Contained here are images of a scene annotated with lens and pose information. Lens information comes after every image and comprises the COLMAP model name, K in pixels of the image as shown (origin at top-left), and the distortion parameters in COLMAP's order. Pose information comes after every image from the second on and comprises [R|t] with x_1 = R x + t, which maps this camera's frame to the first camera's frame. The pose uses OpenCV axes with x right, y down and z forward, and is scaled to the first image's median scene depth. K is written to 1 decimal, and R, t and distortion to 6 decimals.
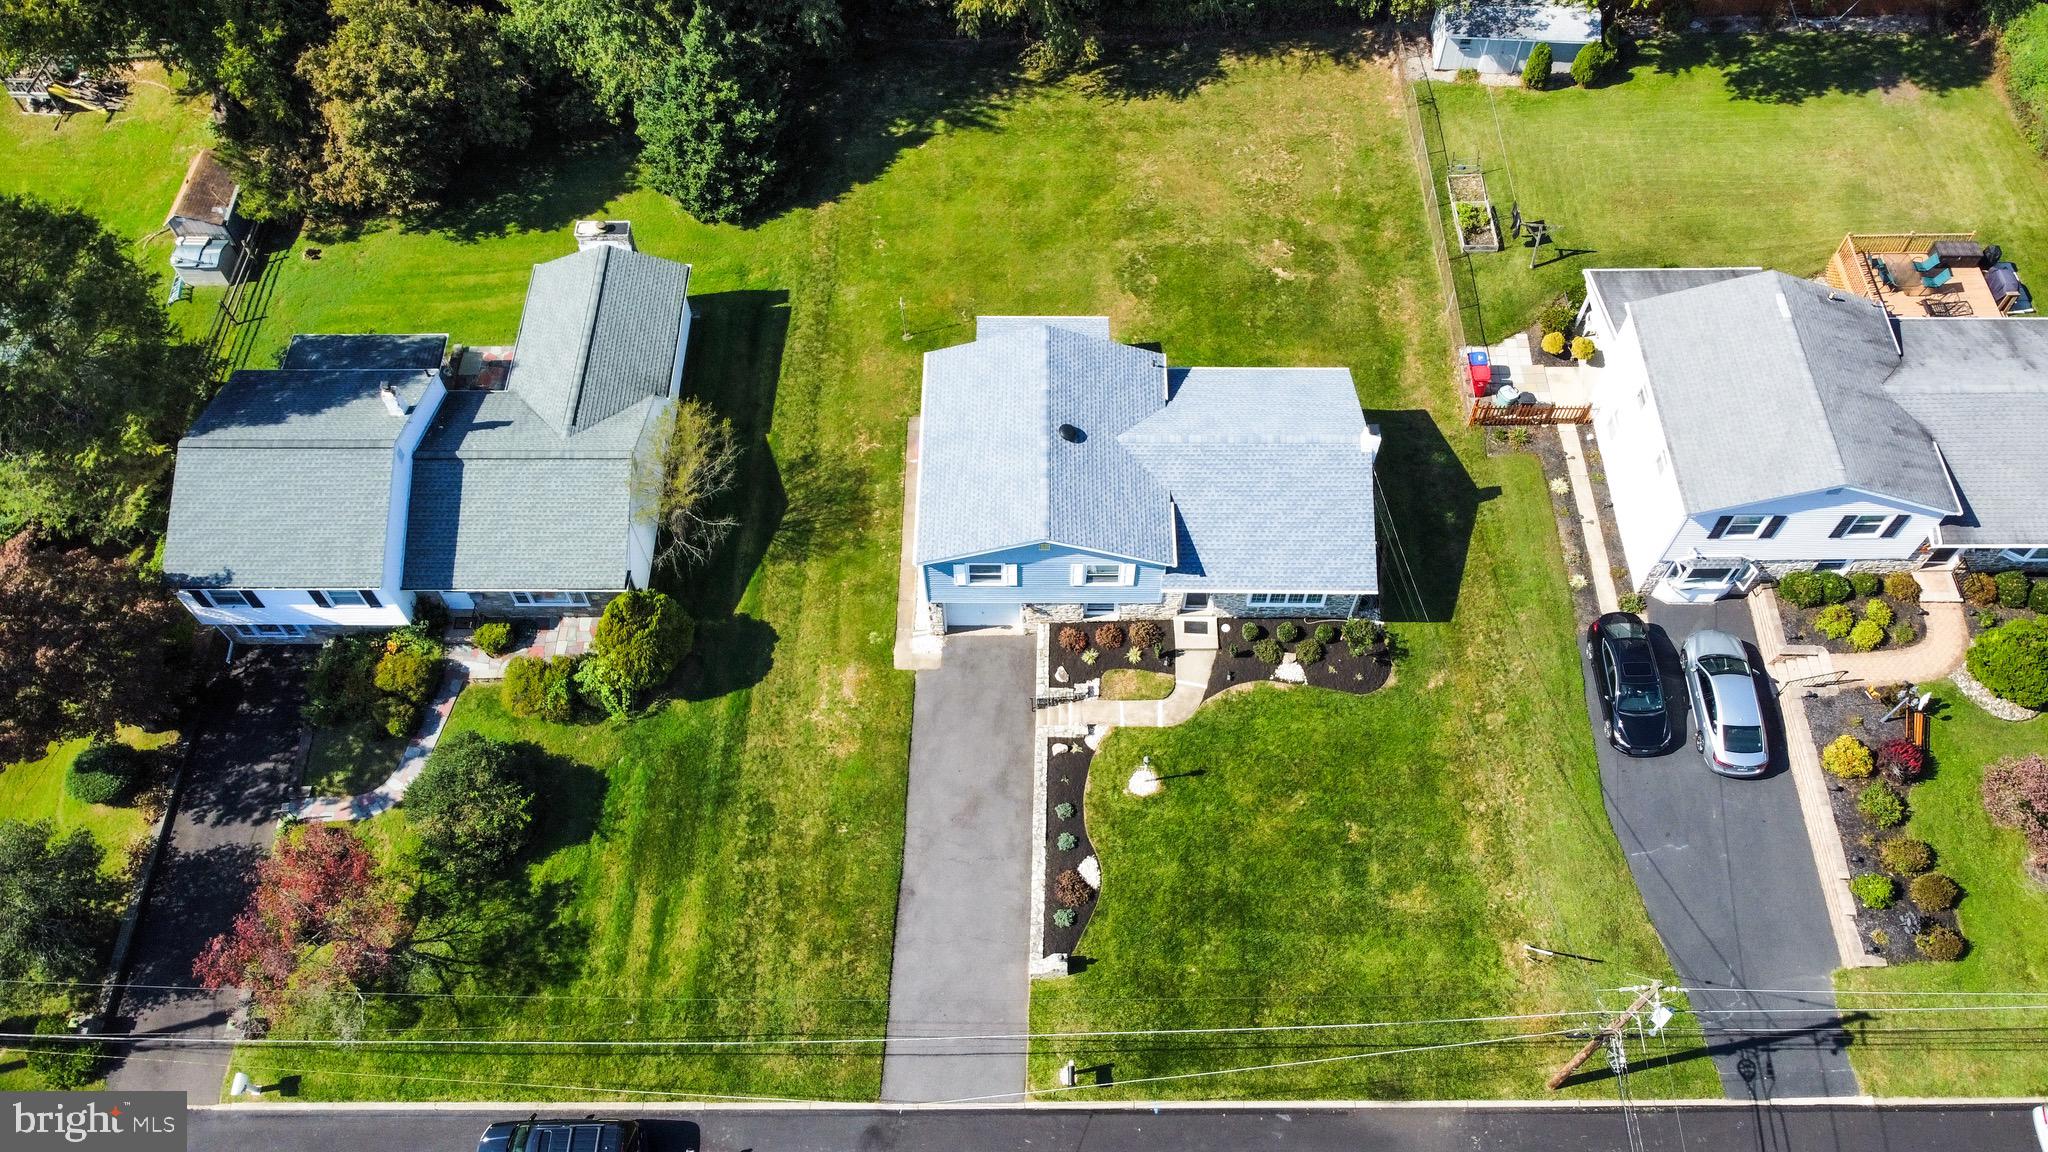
lens RADIAL K [[1543.3, 0, 1024.0], [0, 1543.3, 576.0], [0, 0, 1]] dist [0.006389, -0.002223]
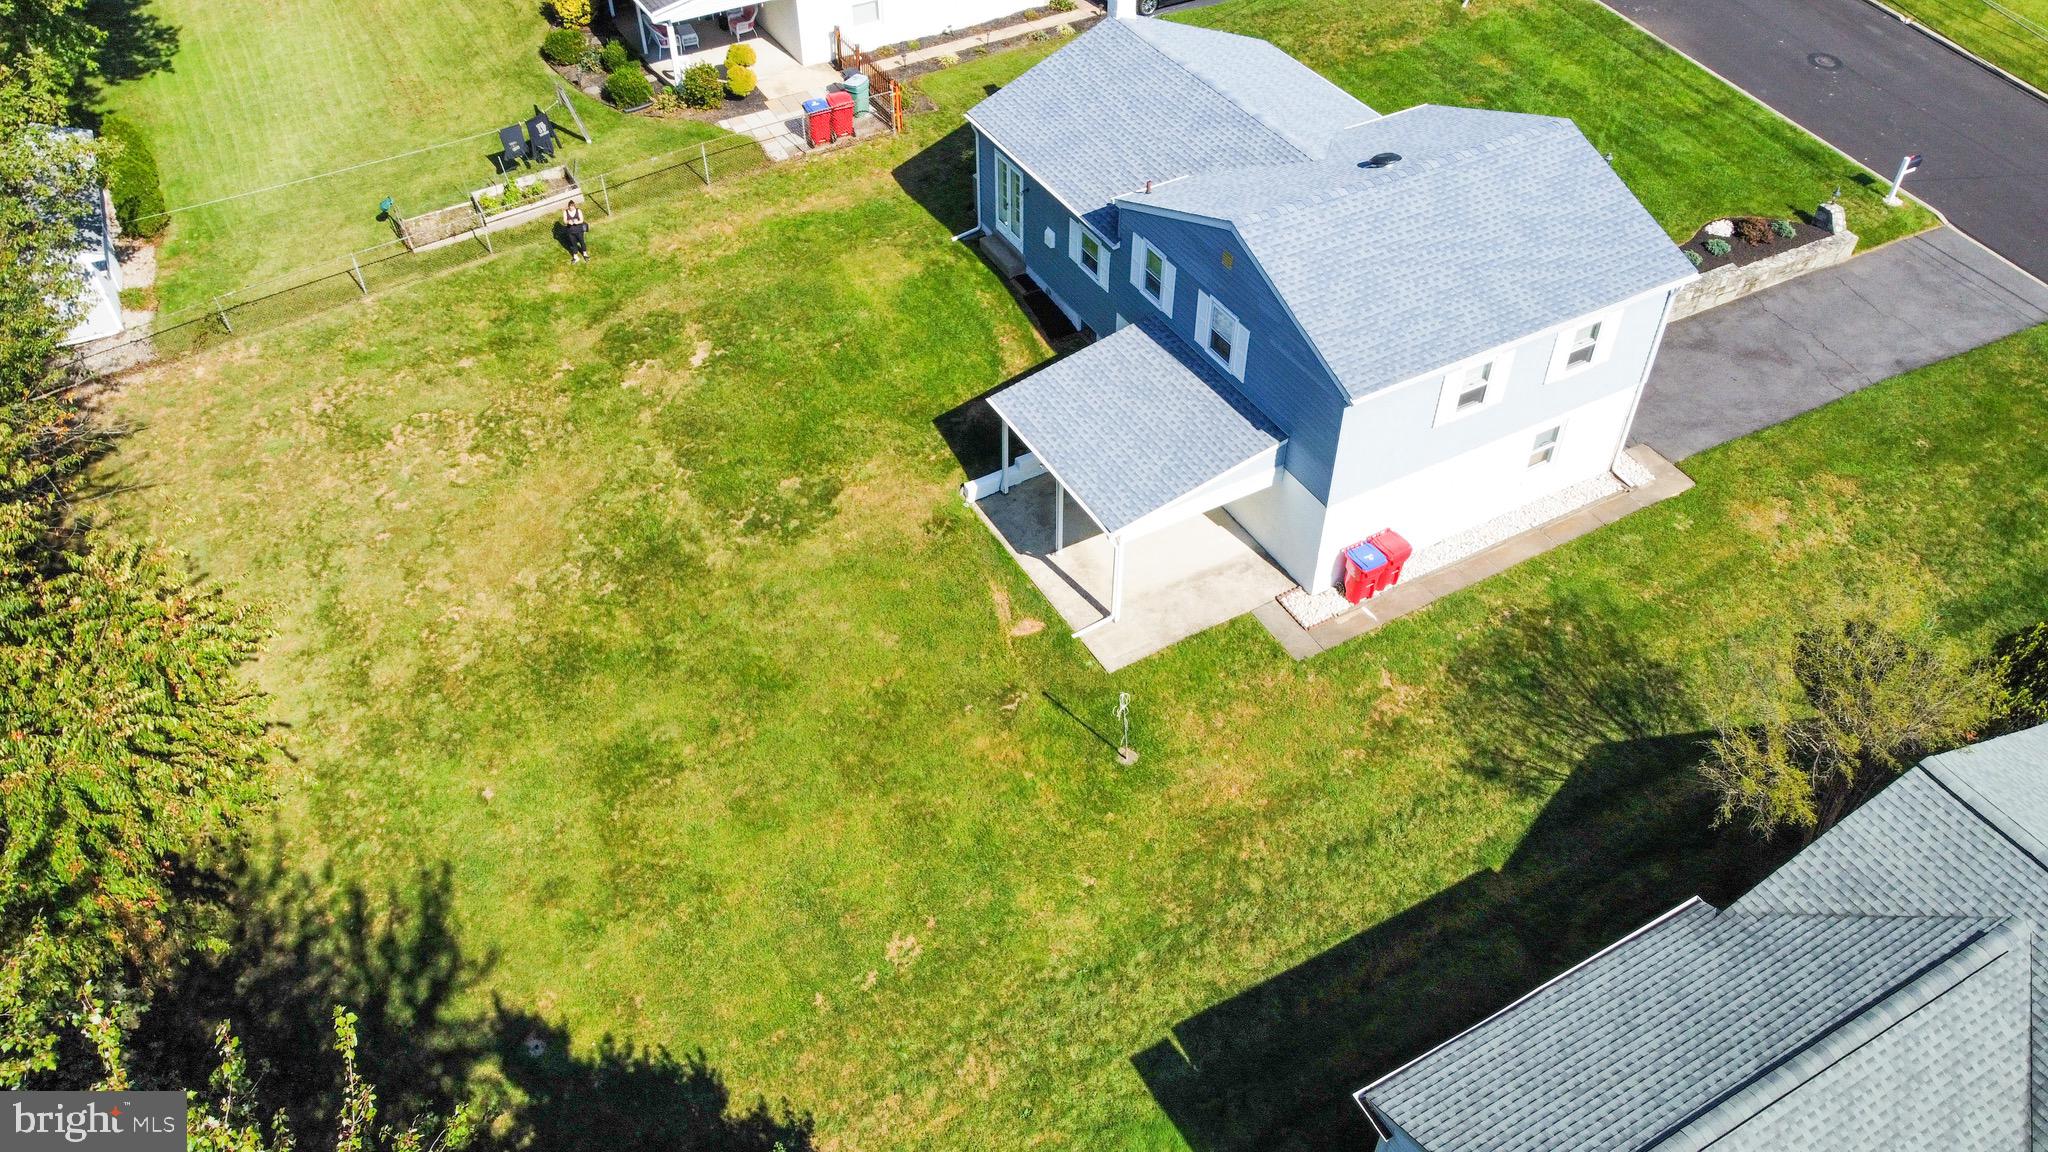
lens RADIAL K [[1543.3, 0, 1024.0], [0, 1543.3, 576.0], [0, 0, 1]] dist [0.006389, -0.002223]
pose [[-0.494473, -0.599027, 0.629812, -0.325631], [0.740002, 0.089974, 0.666560, -0.499493], [-0.455954, 0.795658, 0.398791, 0.781420]]
